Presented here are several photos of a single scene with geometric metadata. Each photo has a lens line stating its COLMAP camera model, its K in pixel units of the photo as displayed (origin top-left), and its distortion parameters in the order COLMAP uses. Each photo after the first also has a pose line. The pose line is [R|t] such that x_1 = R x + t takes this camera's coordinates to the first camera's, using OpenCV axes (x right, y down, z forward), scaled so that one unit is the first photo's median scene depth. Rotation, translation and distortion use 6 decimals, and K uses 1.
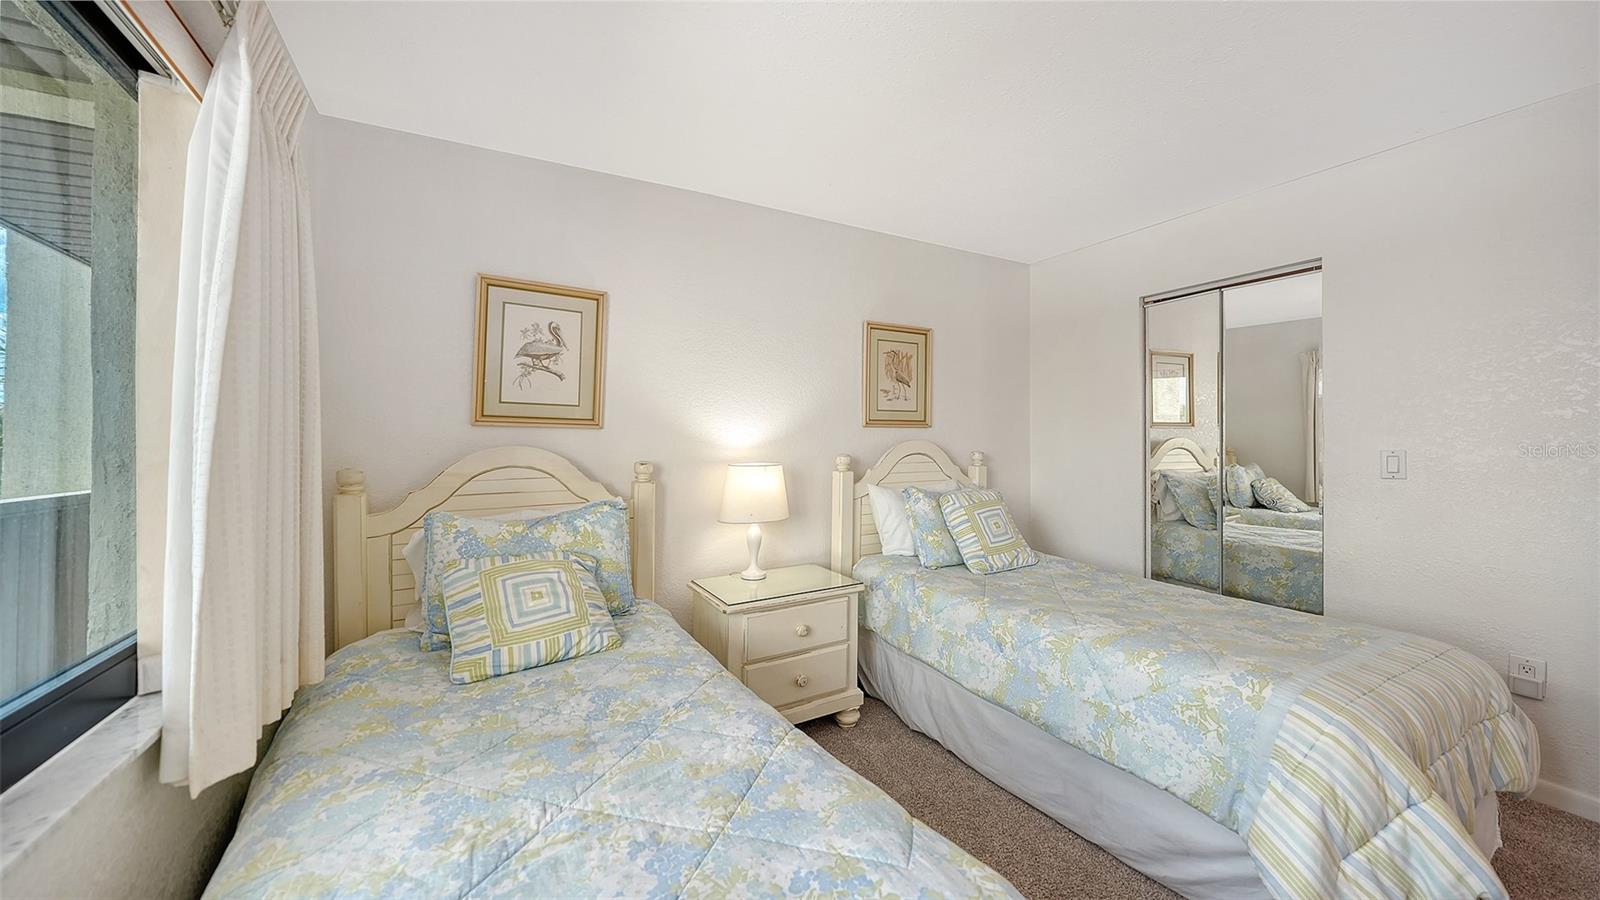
lens RADIAL K [[558.5, 0, 798.8], [0, 558.5, 434.7], [0, 0, 1]] dist [-0.004172, -0.000192]
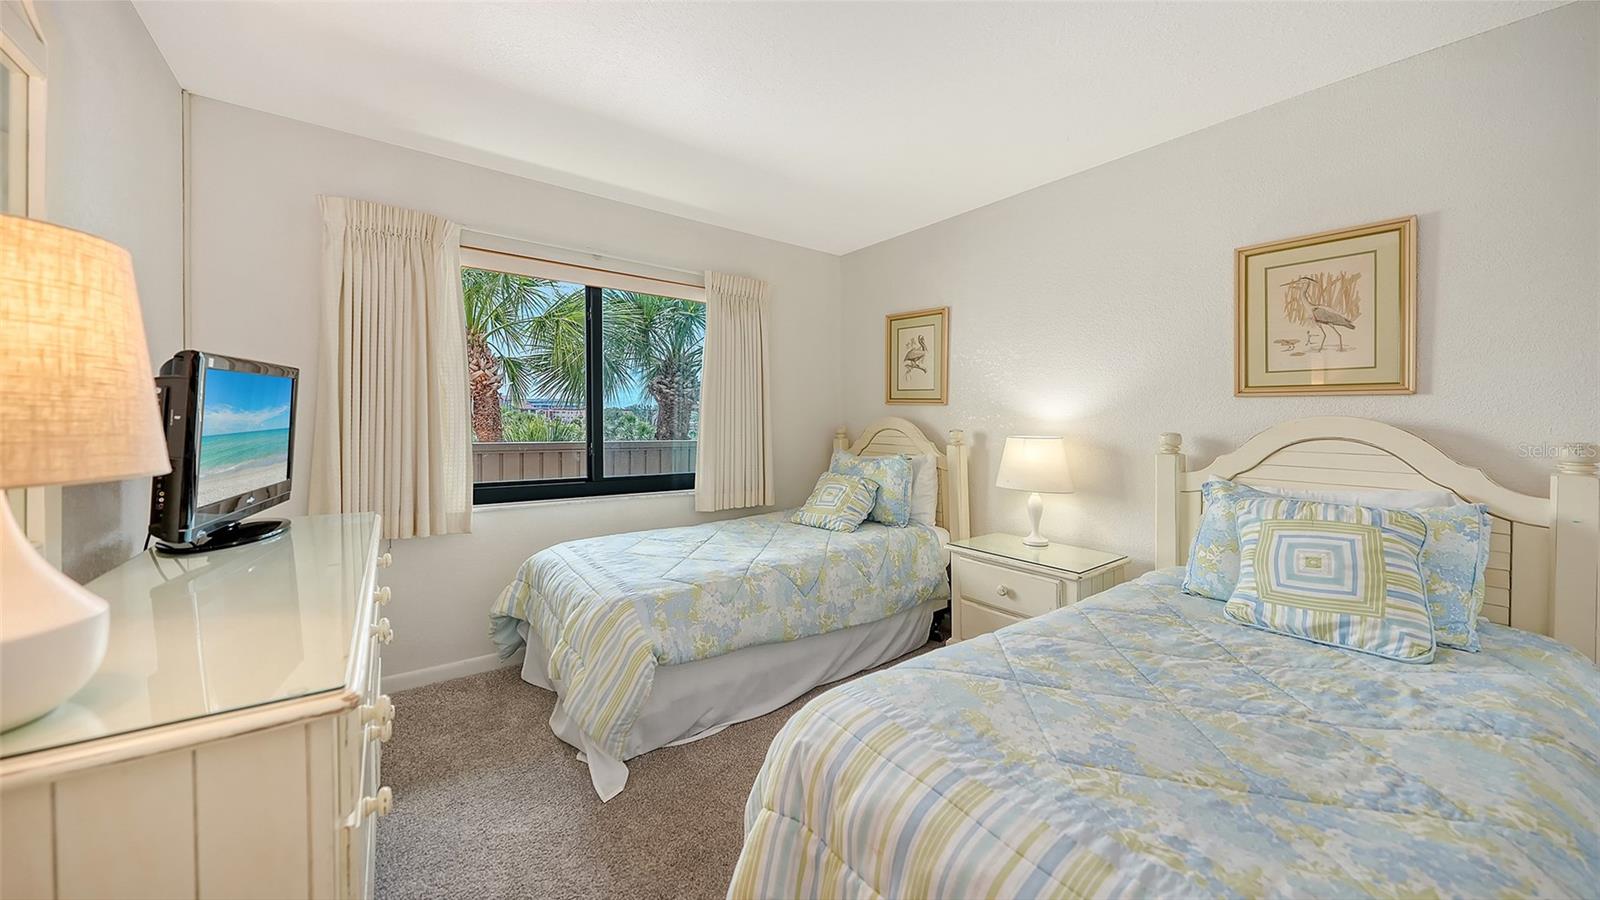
lens RADIAL K [[558.5, 0, 781.3], [0, 558.5, 410.8], [0, 0, 1]] dist [-0.004172, -0.000192]
pose [[0.118401, 0.000168, -0.992966, 0.990763], [0.006243, 0.999980, 0.000913, -0.000708], [0.992946, -0.006307, 0.118398, 0.431900]]
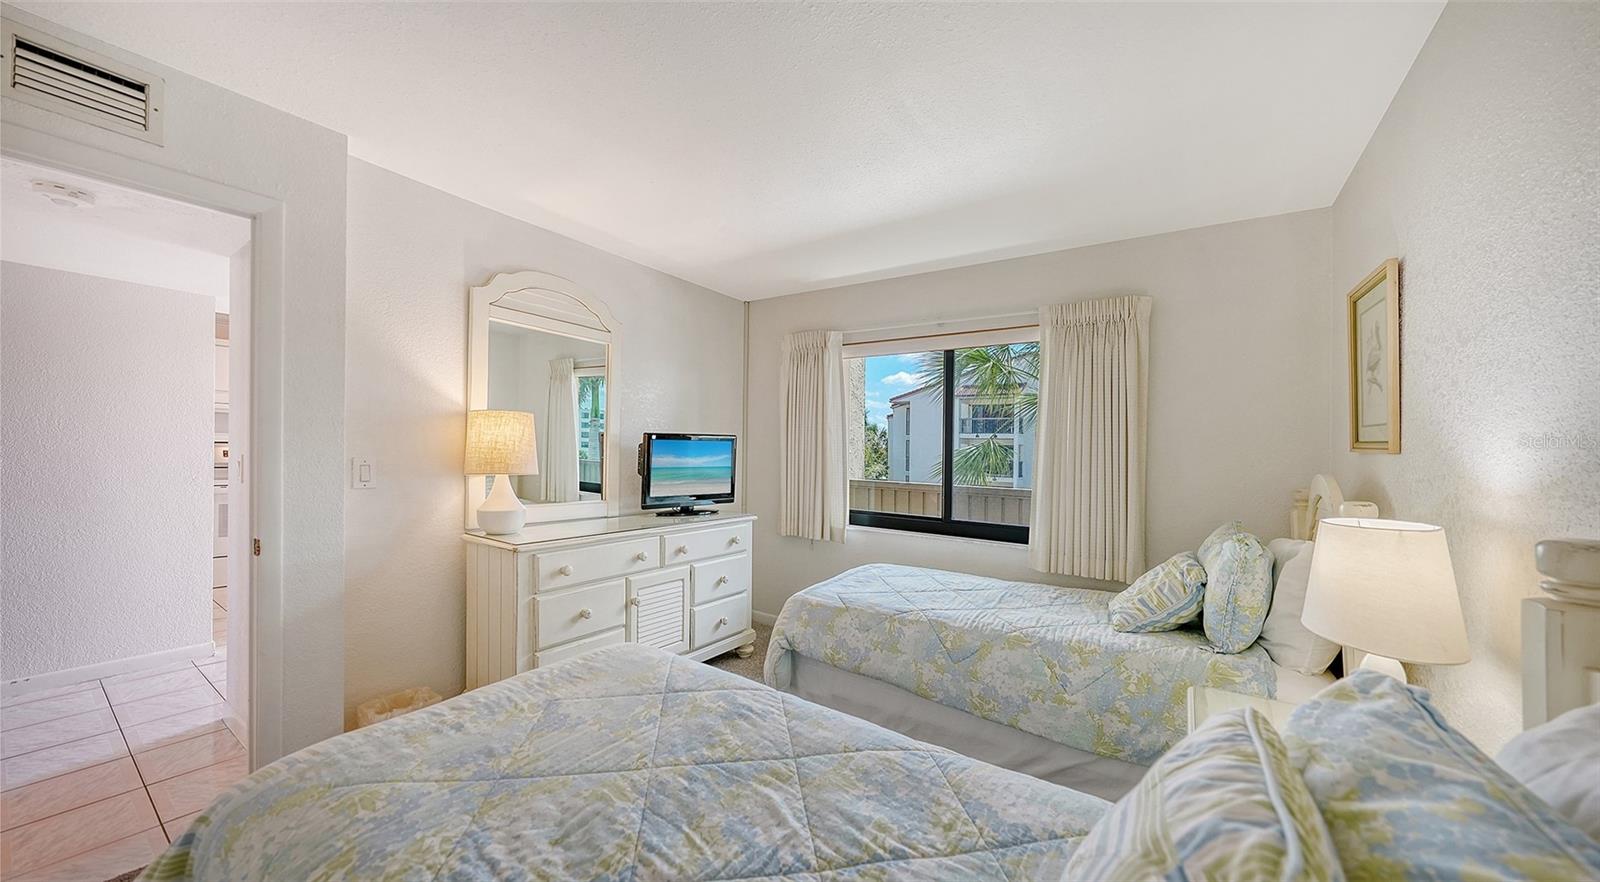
lens RADIAL K [[558.5, 0, 792.0], [0, 558.5, 454.3], [0, 0, 1]] dist [-0.004172, -0.000192]
pose [[-0.903223, -0.008531, -0.429088, 0.635320], [-0.005124, 0.999946, -0.009094, 0.000062], [0.429142, -0.006015, -0.903217, 1.319242]]
